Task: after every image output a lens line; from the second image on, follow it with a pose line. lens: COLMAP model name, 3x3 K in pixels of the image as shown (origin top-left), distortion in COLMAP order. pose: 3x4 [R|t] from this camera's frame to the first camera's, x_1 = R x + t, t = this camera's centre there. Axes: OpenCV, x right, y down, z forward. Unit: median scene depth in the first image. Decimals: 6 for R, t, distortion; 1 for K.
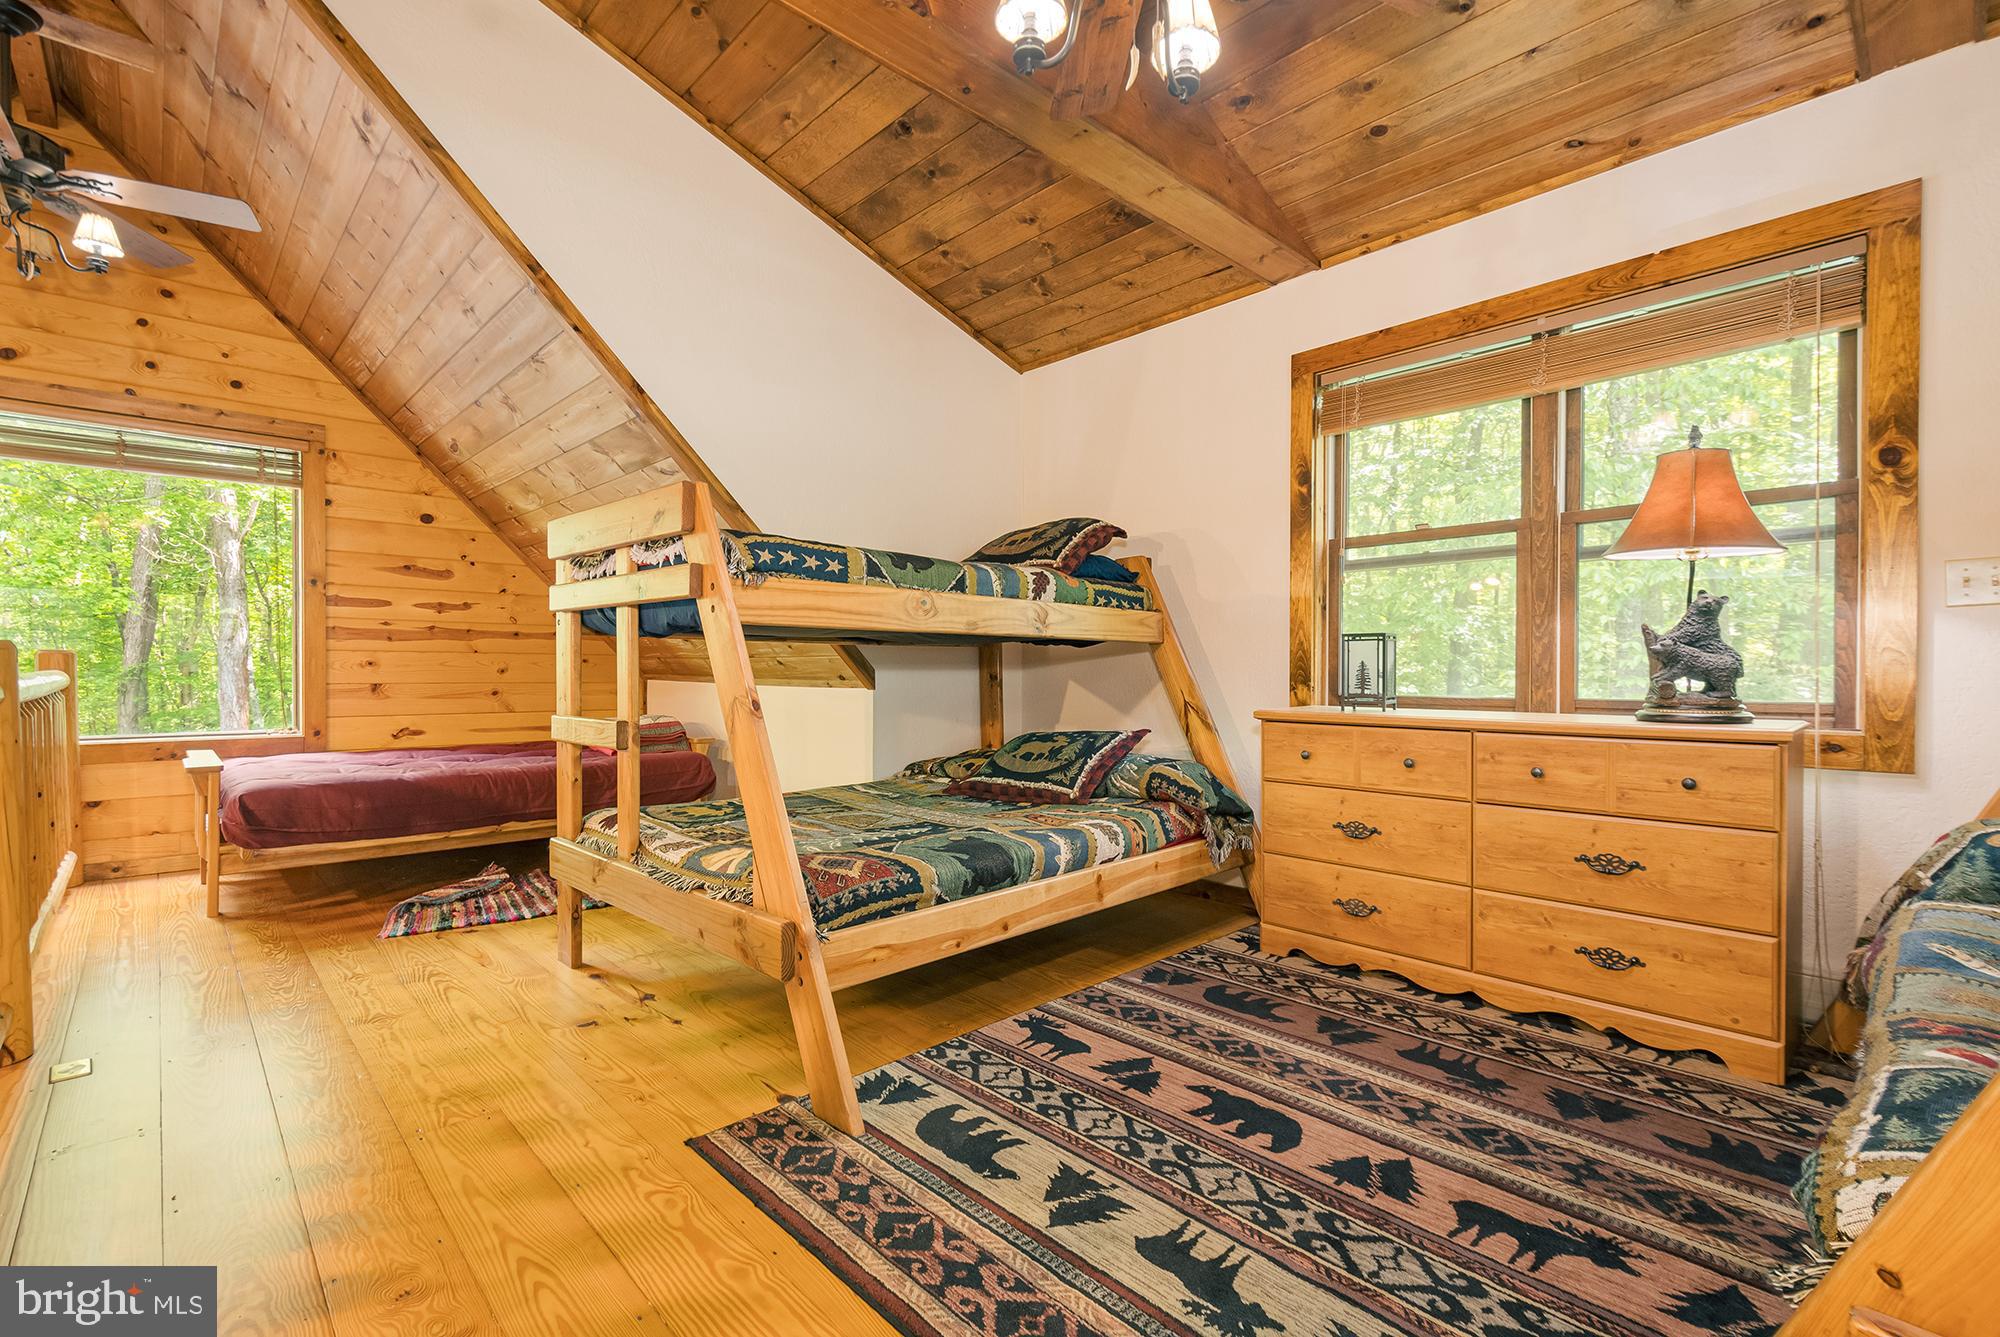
lens RADIAL K [[892.6, 0, 986.2], [0, 892.6, 680.1], [0, 0, 1]] dist [0.010943, -0.001478]
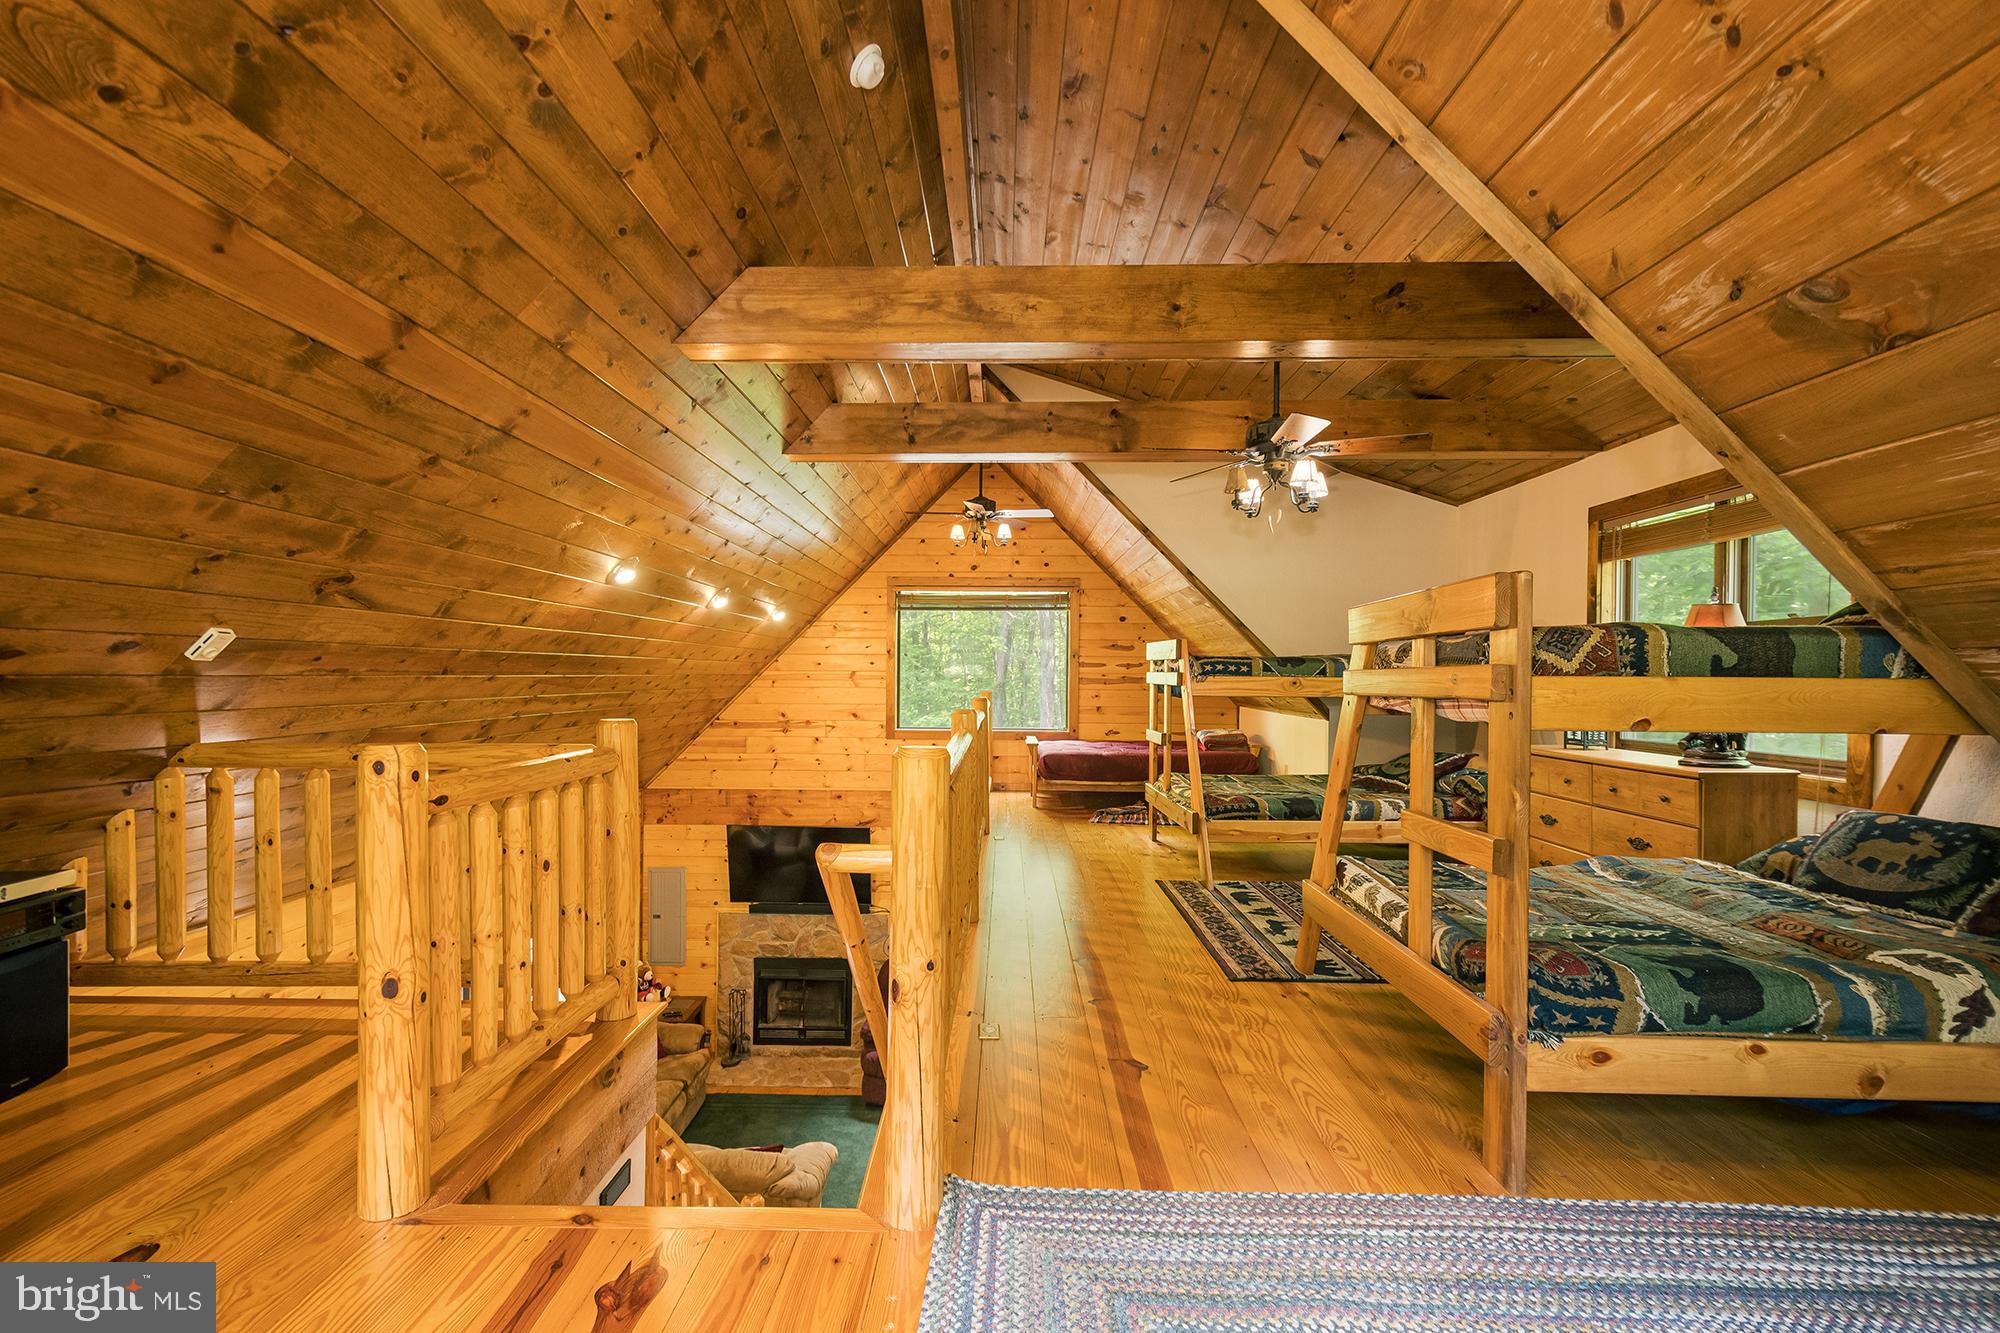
lens RADIAL K [[875.1, 0, 993.0], [0, 875.1, 689.2], [0, 0, 1]] dist [0.019539, -0.007320]
pose [[0.723850, 0.013782, -0.689819, 0.736049], [-0.012994, 0.999895, 0.006342, -0.068285], [0.689835, 0.004373, 0.723954, -0.847094]]
